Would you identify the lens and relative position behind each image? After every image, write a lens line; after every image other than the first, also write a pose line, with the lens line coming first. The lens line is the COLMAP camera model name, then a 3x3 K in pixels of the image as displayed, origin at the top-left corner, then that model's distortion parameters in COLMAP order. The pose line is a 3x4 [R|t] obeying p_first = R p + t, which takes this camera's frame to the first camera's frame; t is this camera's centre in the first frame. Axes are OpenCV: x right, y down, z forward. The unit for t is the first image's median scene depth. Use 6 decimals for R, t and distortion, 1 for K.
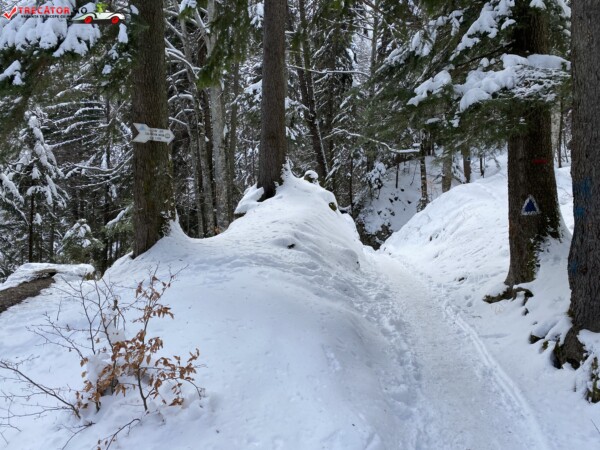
lens RADIAL K [[463.4, 0, 300.4], [0, 463.4, 224.1], [0, 0, 1]] dist [0.013148, 0.003170]
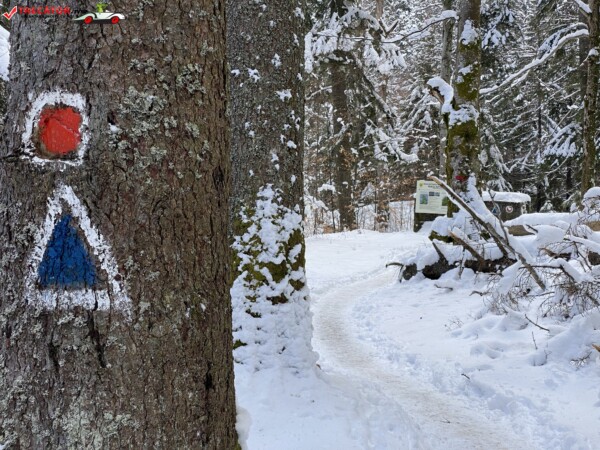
lens RADIAL K [[901.7, 0, 299.9], [0, 901.7, 224.5], [0, 0, 1]] dist [0.009890, 0.000000]
pose [[0.831479, -0.005249, -0.555532, 0.832160], [0.003132, 0.999984, -0.004762, 0.115517], [0.555548, 0.002220, 0.831482, -2.954994]]
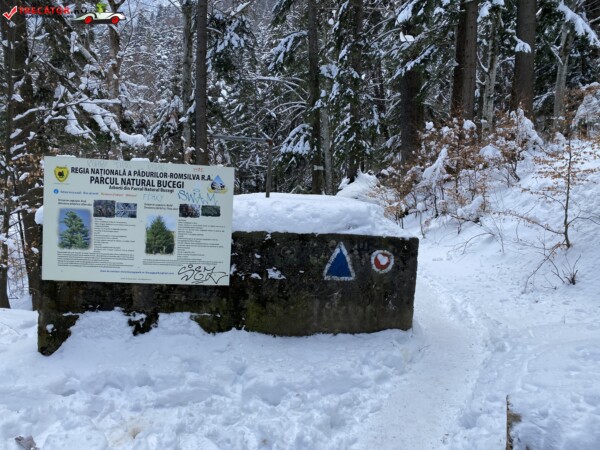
lens RADIAL K [[463.4, 0, 298.0], [0, 463.4, 225.5], [0, 0, 1]] dist [0.013148, 0.003170]
pose [[0.978173, 0.001375, -0.207788, 0.159012], [0.009669, 0.998594, 0.052127, 0.039074], [0.207568, -0.052998, 0.976784, -1.435640]]
